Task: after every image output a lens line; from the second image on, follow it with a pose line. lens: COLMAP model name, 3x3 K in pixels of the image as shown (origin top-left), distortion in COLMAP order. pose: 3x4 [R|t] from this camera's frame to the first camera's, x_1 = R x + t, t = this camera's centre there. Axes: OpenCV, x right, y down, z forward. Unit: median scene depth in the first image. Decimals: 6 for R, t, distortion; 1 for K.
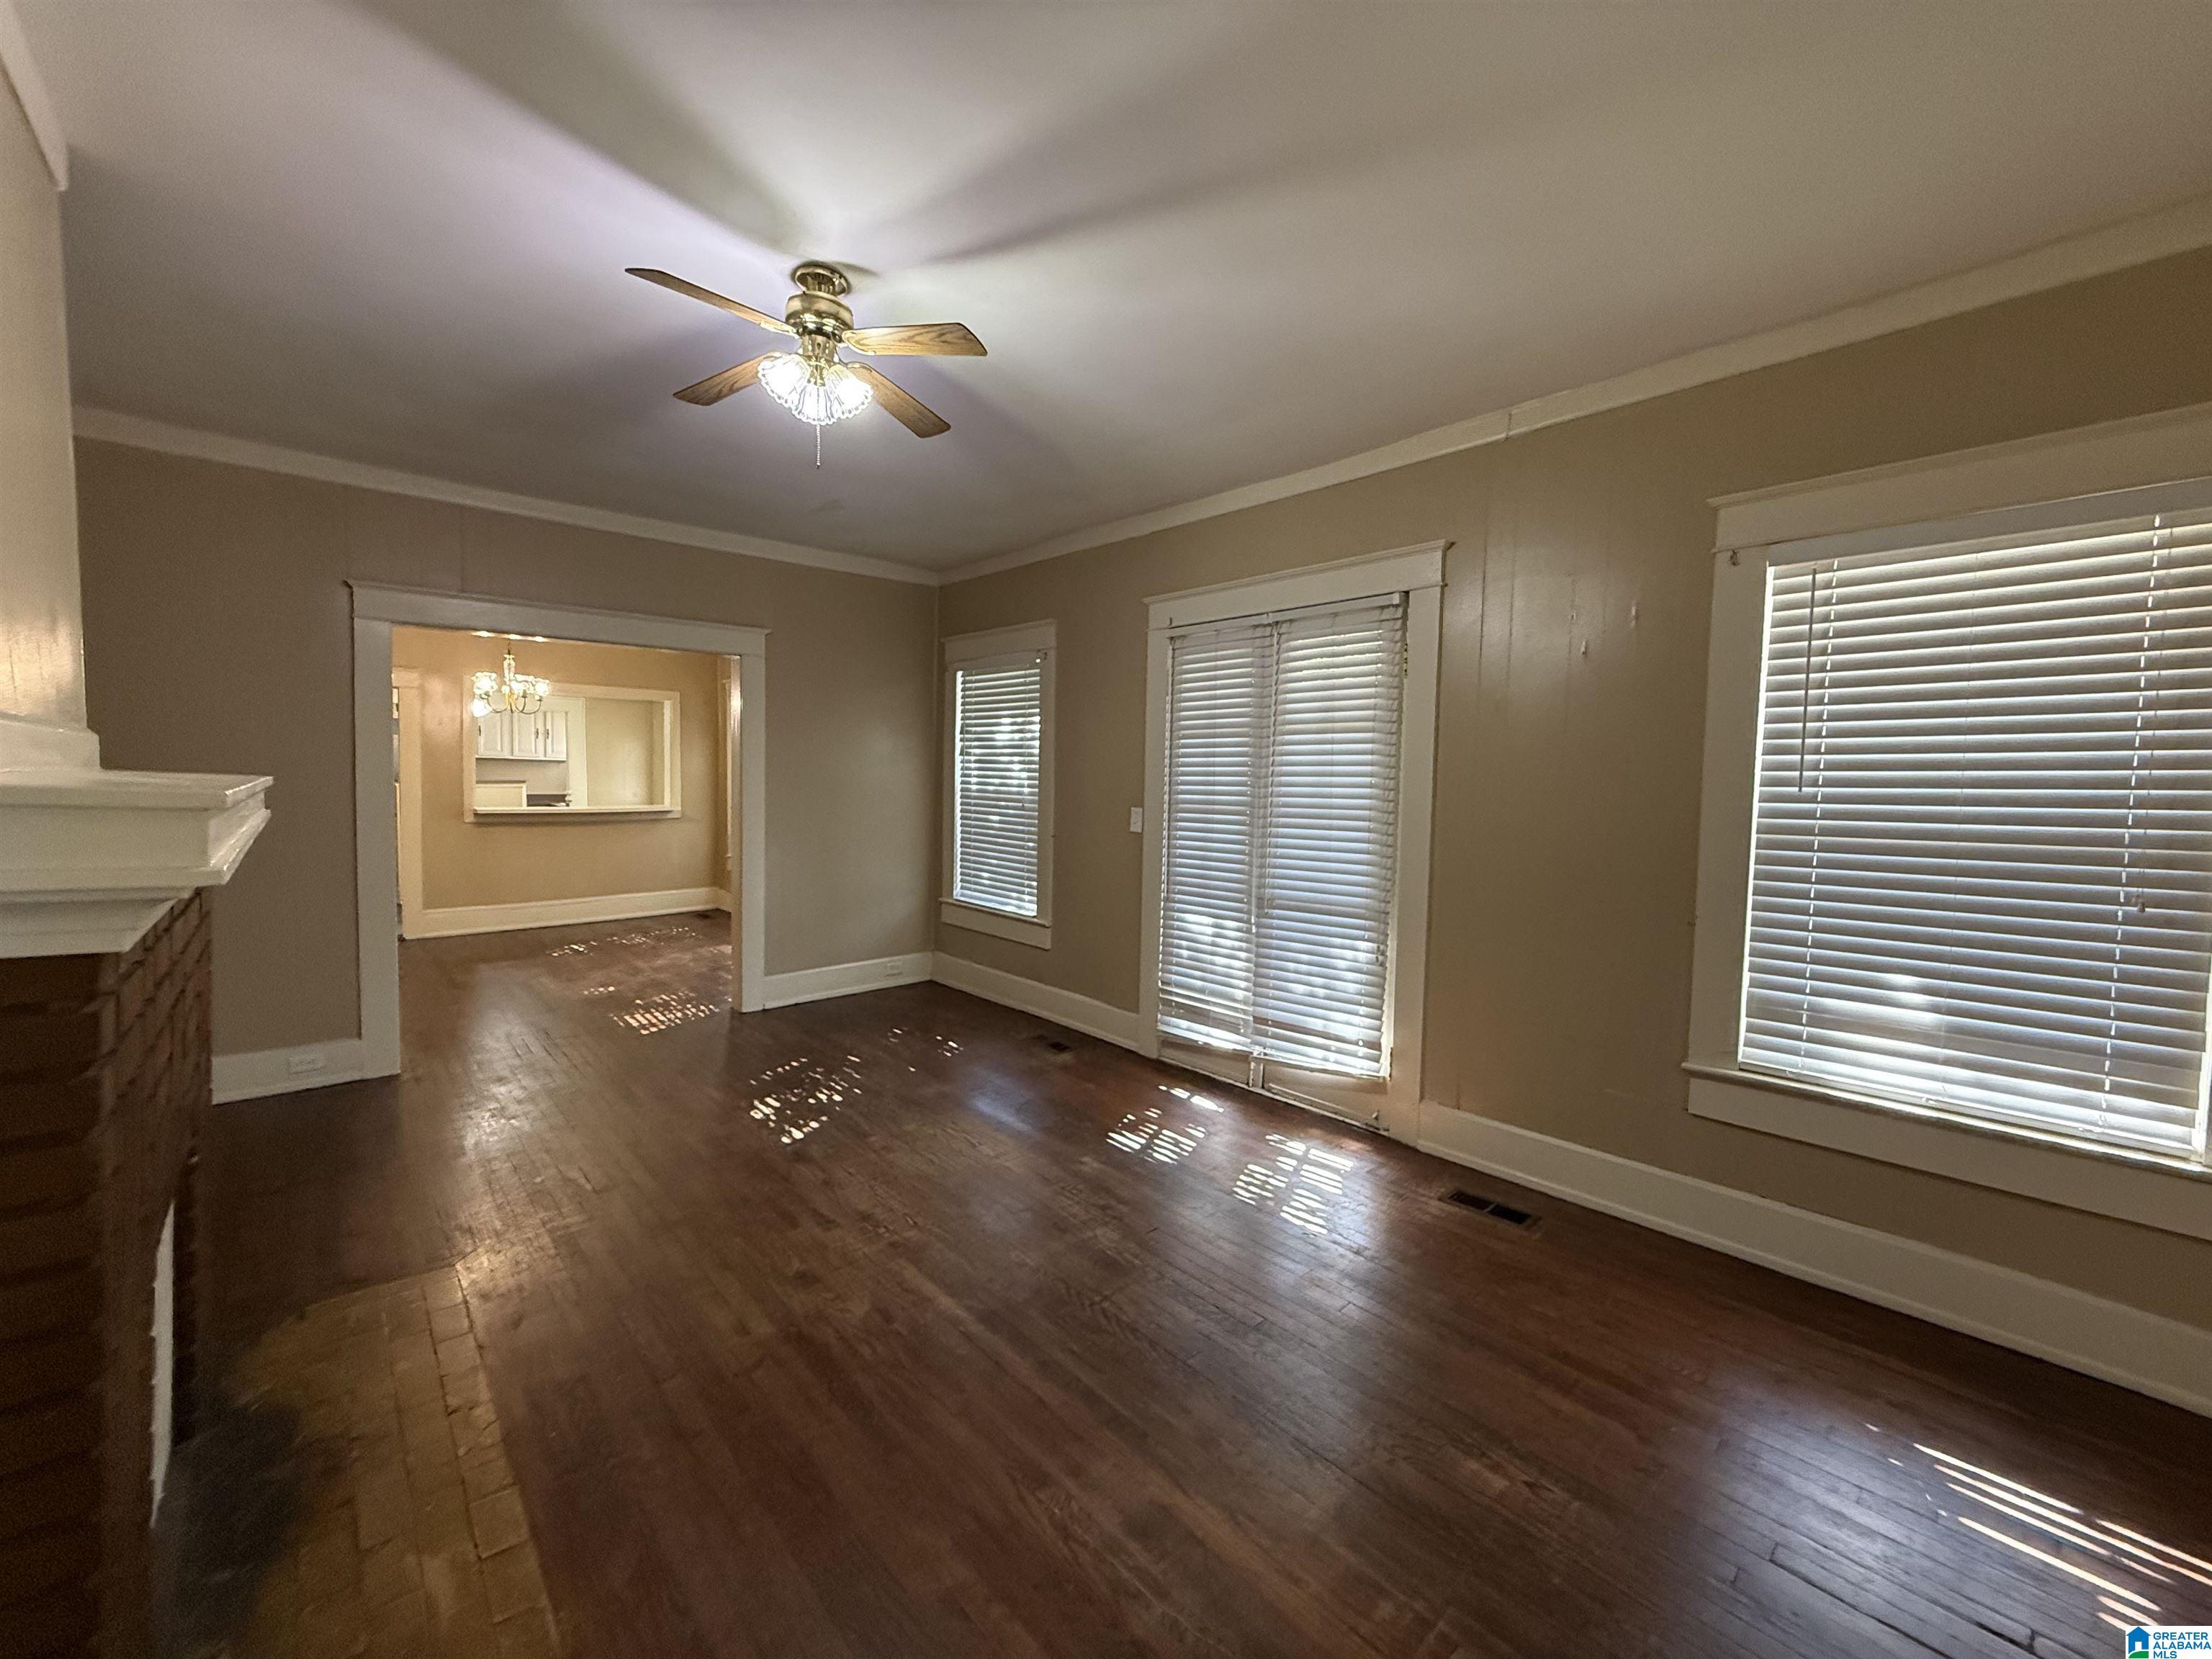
lens RADIAL K [[868.3, 0, 1106.0], [0, 868.3, 829.5], [0, 0, 1]] dist [0.000850, 0.000139]
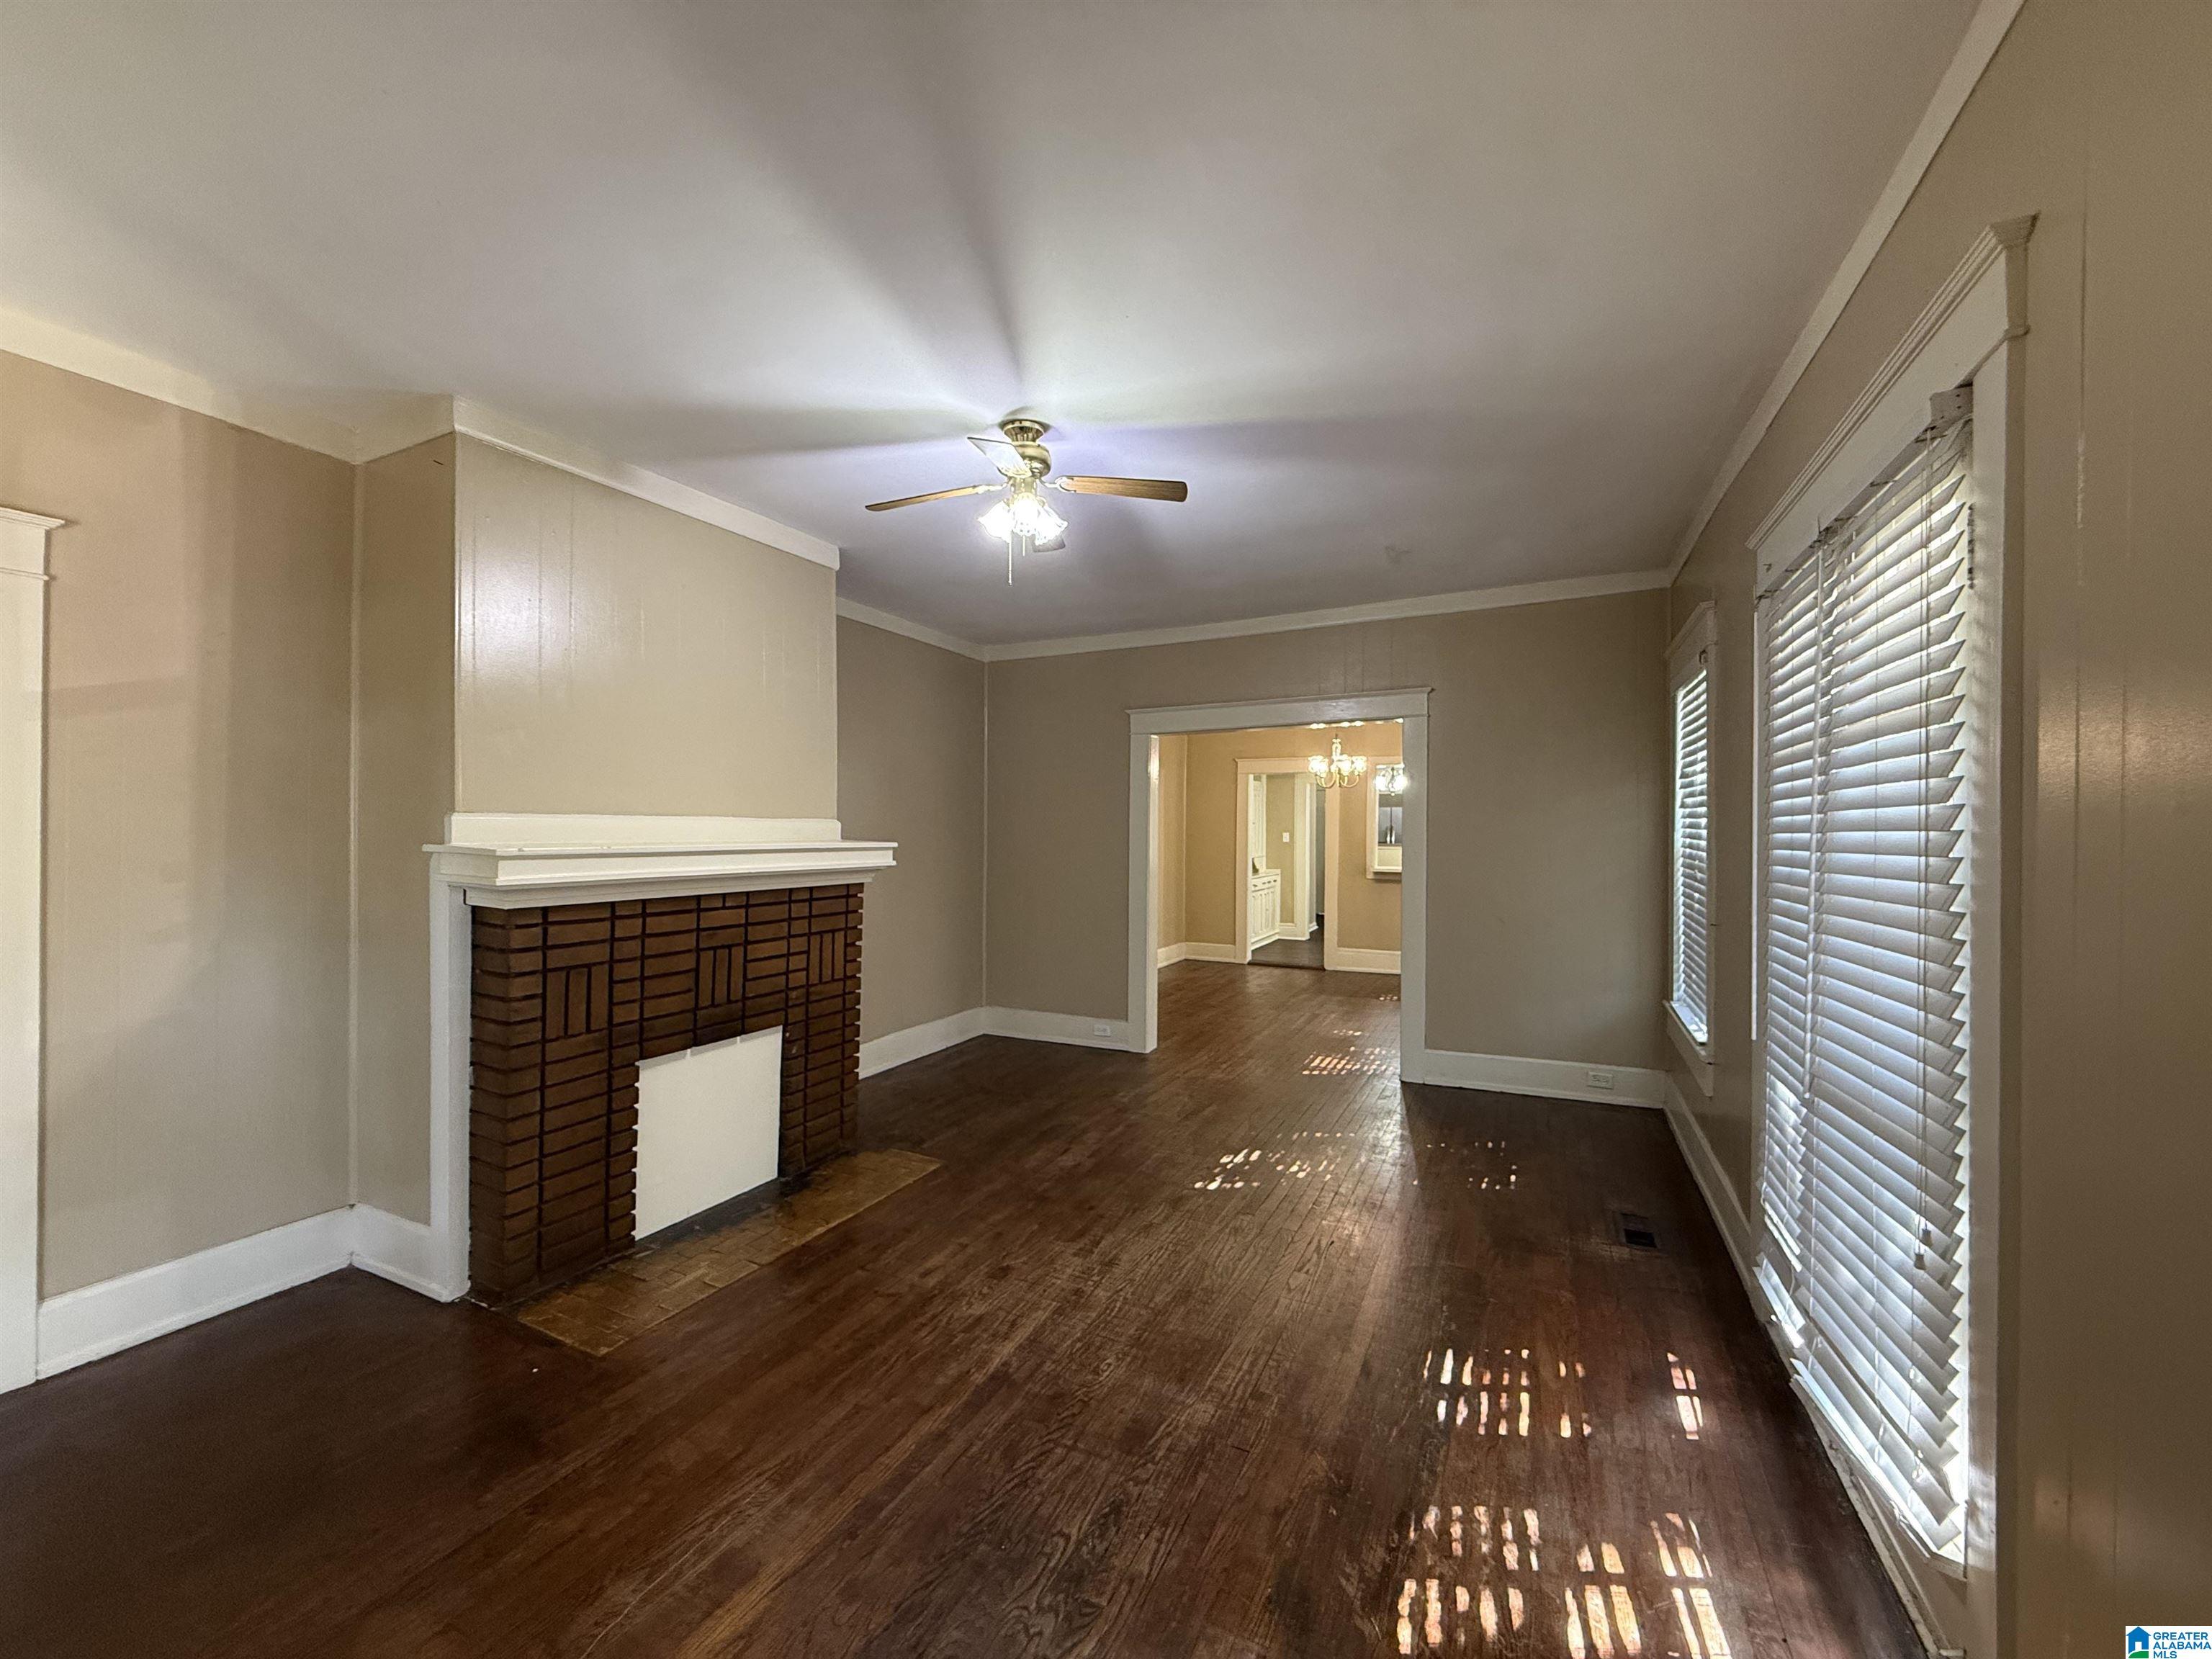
lens RADIAL K [[878.1, 0, 1106.0], [0, 878.1, 829.5], [0, 0, 1]] dist [-0.003029, -0.000481]
pose [[0.366426, -0.020830, -0.930214, 0.634619], [-0.047211, 0.998045, -0.040946, -0.023854], [0.929249, 0.058920, 0.364726, 0.526604]]
